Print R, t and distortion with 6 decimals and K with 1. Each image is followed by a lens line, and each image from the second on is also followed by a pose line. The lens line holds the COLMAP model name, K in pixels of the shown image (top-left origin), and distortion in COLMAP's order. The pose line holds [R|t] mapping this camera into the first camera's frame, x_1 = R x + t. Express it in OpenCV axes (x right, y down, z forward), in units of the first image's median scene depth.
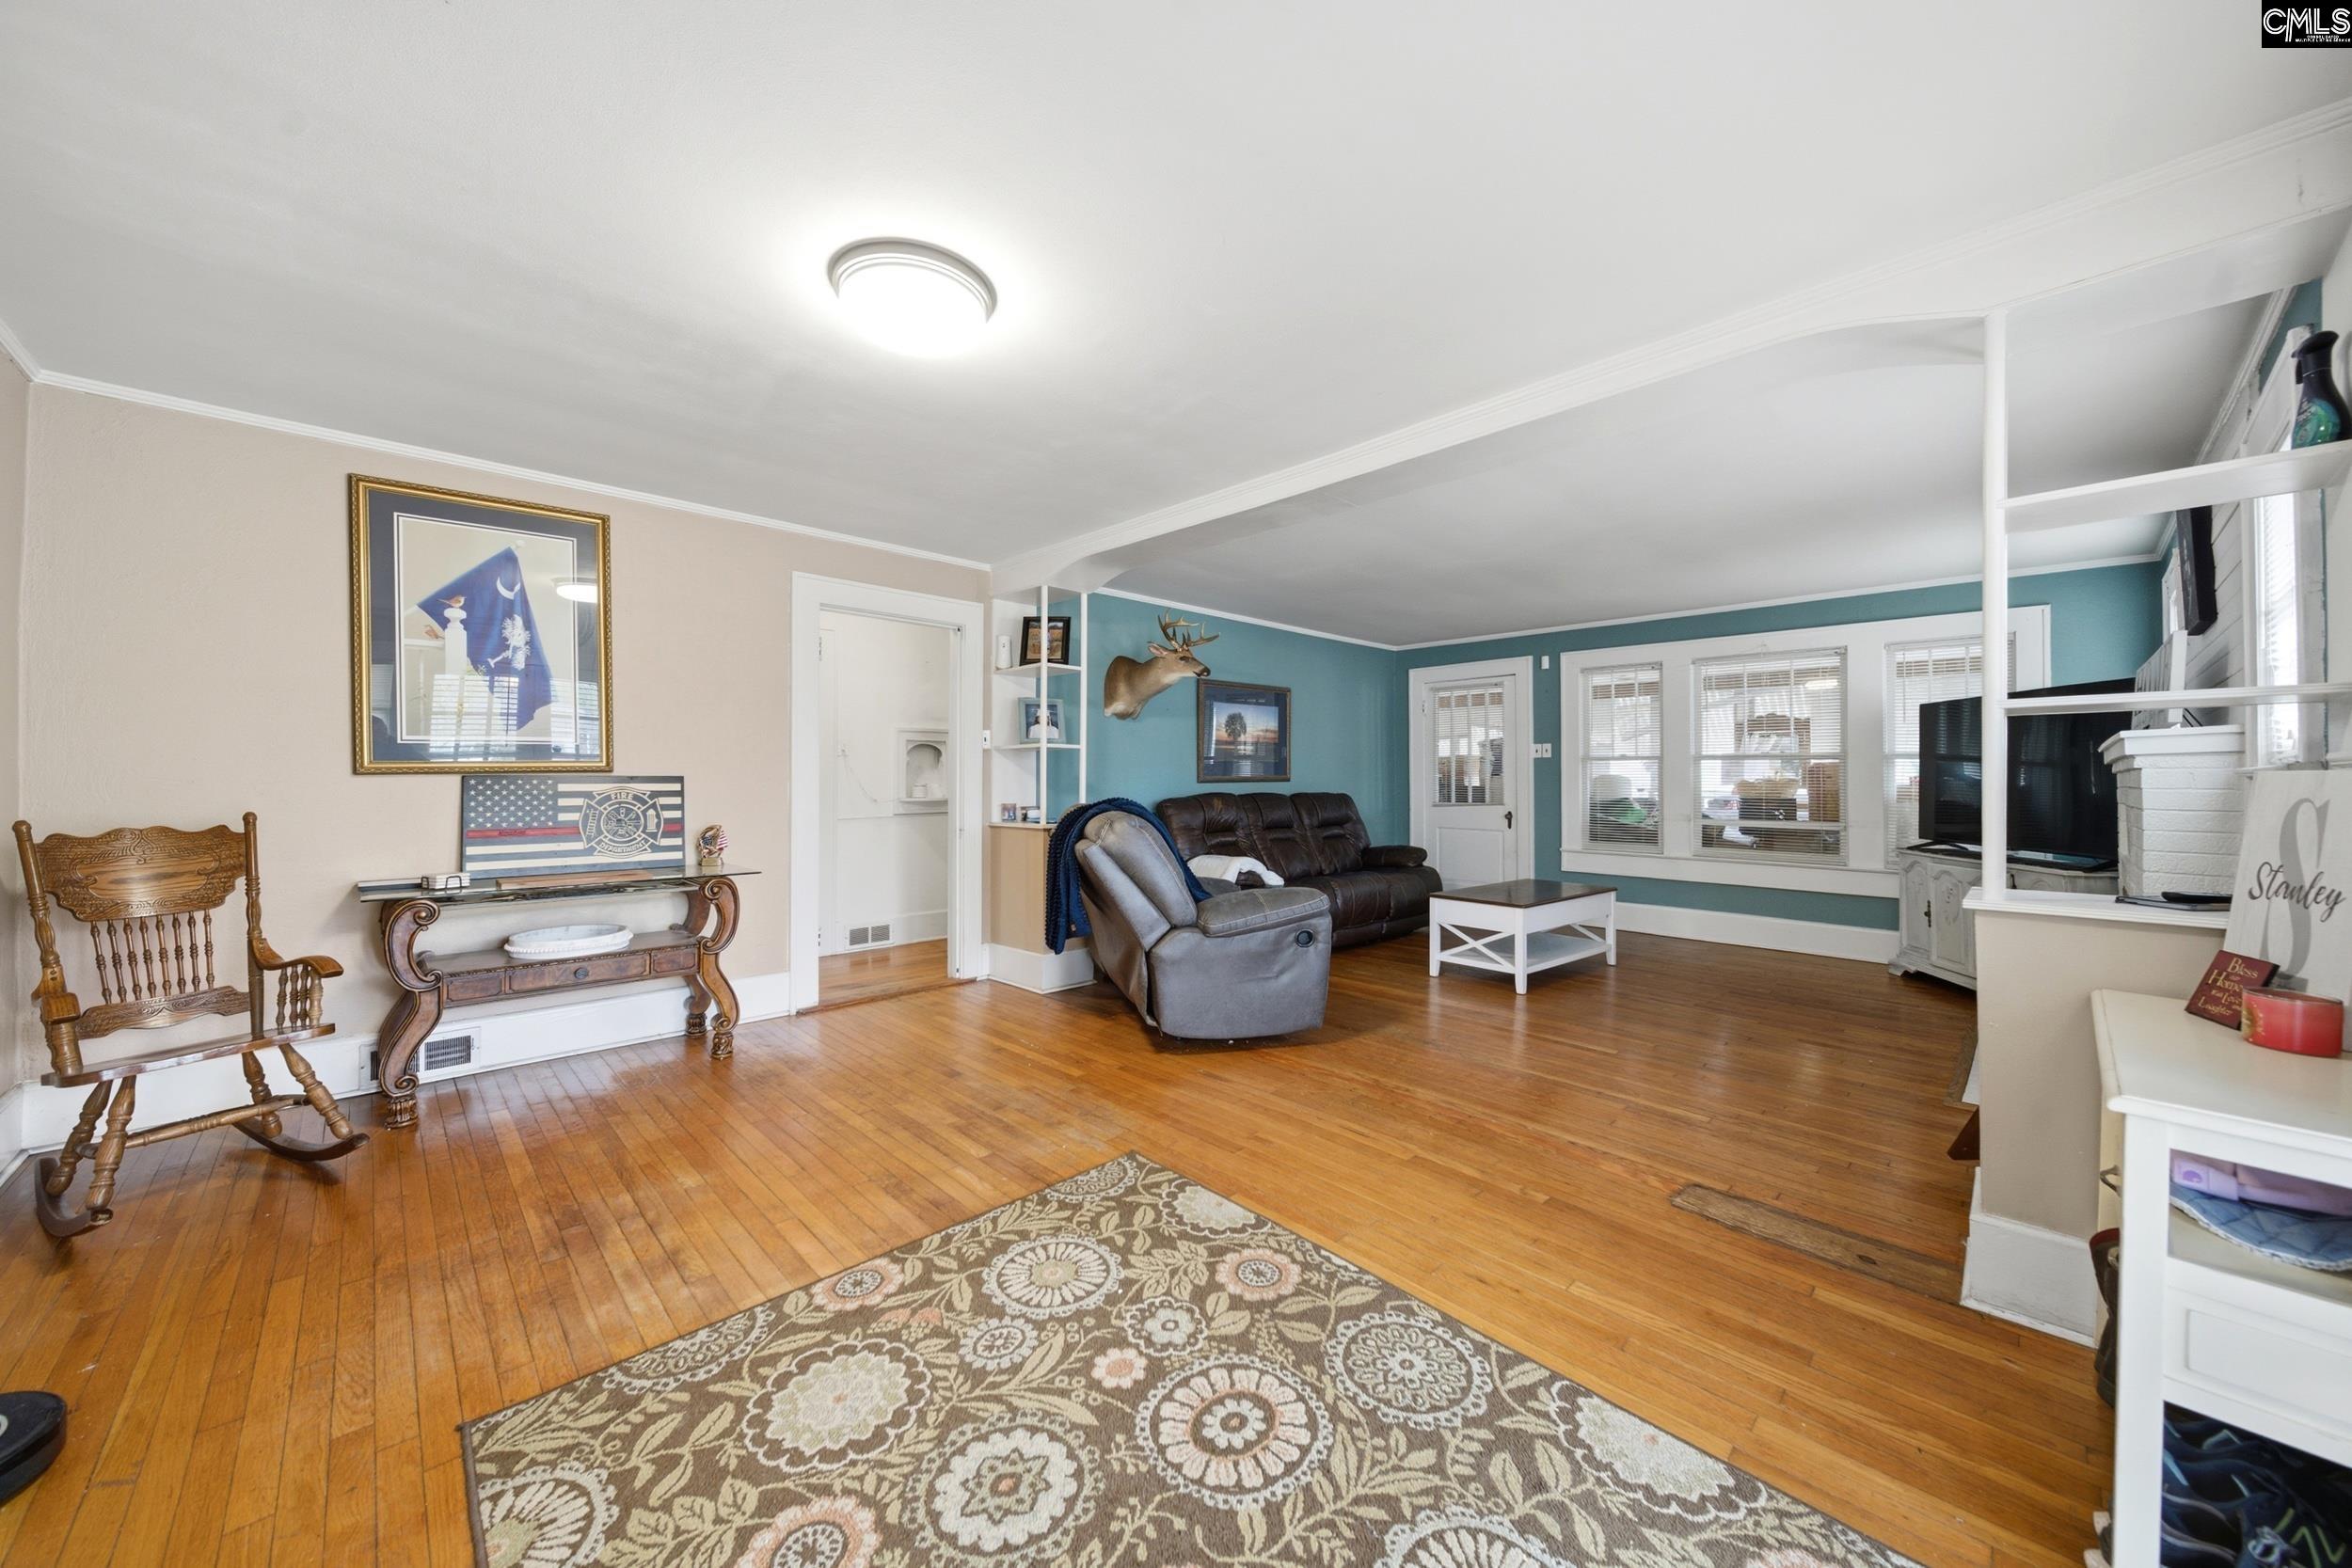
lens RADIAL K [[842.9, 0, 1171.1], [0, 842.9, 776.2], [0, 0, 1]] dist [-0.000402, -0.000074]
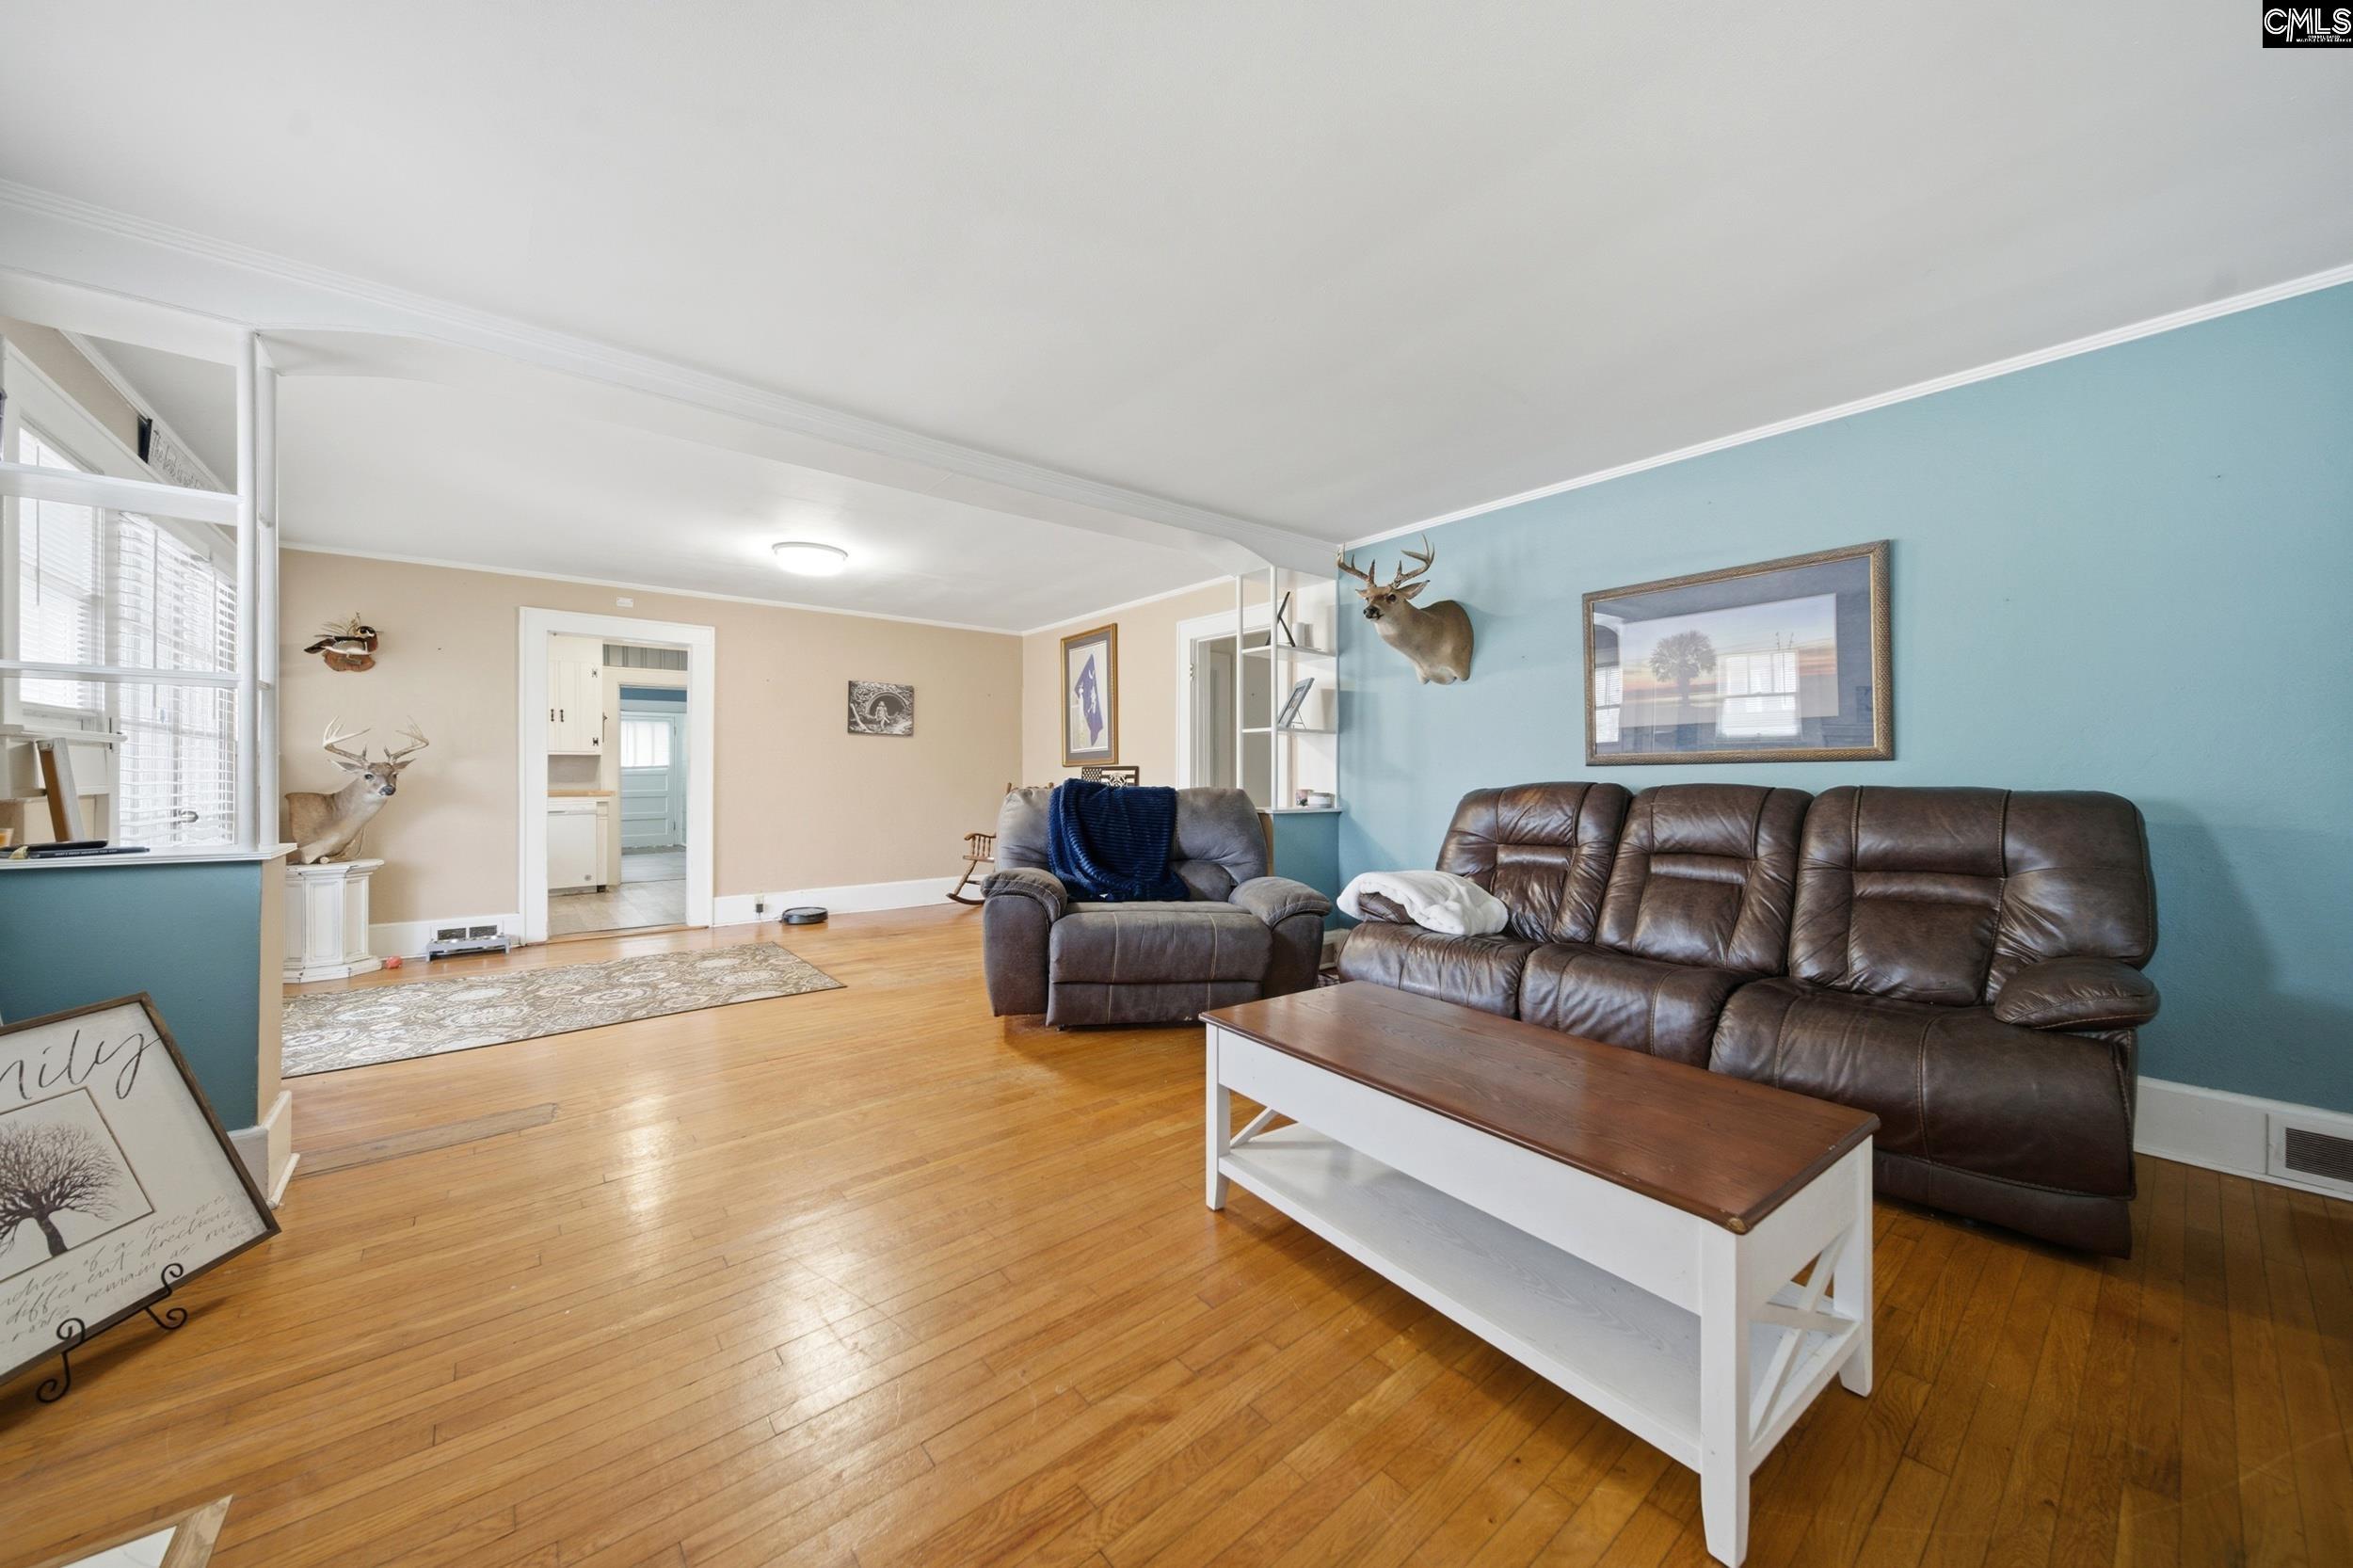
lens RADIAL K [[823.3, 0, 1176.1], [0, 823.3, 779.1], [0, 0, 1]] dist [-0.001492, -0.000299]
pose [[-0.076865, 0.000220, -0.997042, 1.138368], [0.001135, 0.999999, 0.000133, 0.028771], [0.997041, -0.001122, -0.076865, 1.327472]]
